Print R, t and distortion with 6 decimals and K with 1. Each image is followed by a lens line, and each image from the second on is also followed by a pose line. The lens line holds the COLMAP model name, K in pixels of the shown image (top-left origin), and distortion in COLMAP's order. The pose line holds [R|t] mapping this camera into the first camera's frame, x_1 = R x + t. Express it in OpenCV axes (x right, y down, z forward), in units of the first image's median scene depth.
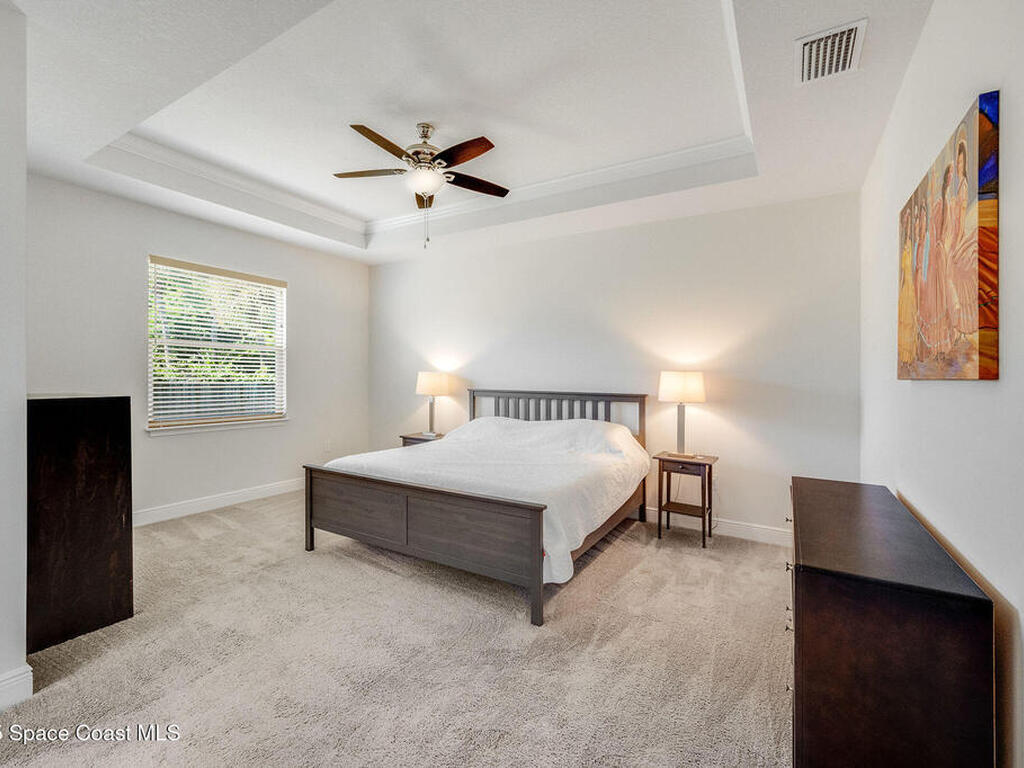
lens RADIAL K [[462.2, 0, 512.6], [0, 462.2, 373.4], [0, 0, 1]] dist [0.001173, -0.000124]
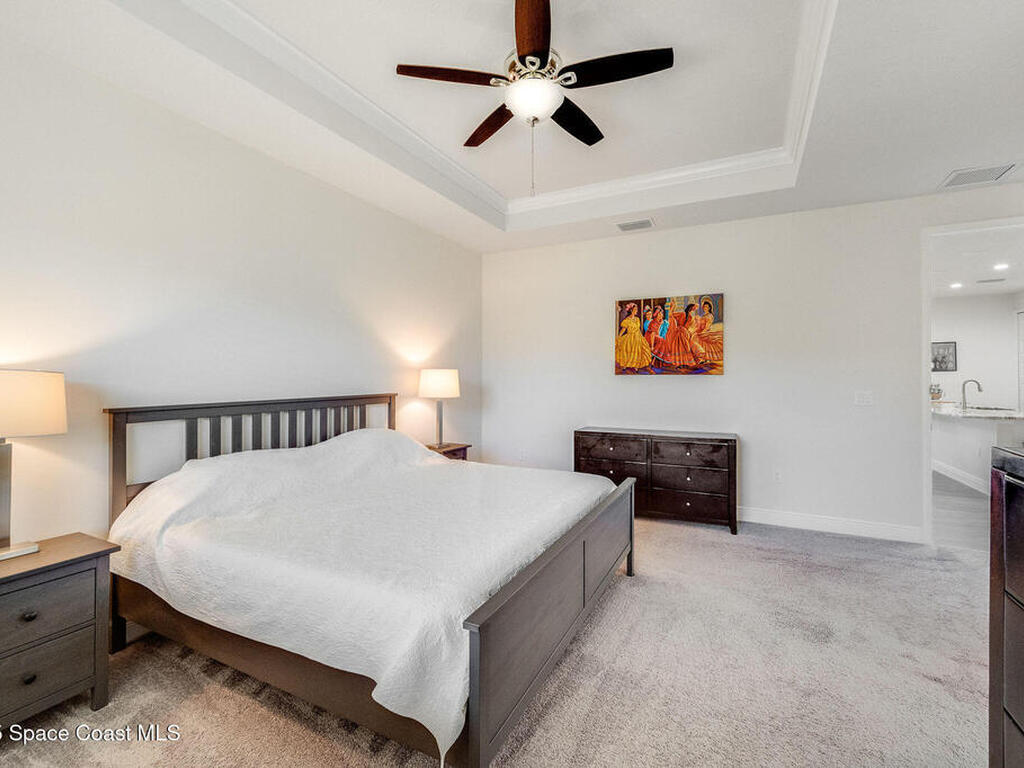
lens RADIAL K [[462.2, 0, 512.6], [0, 462.2, 373.4], [0, 0, 1]] dist [0.001173, -0.000124]
pose [[-0.076794, -0.001905, 0.997045, -0.668989], [-0.000446, 0.999998, 0.001876, 0.000819], [-0.997047, -0.000301, -0.076794, 0.809694]]
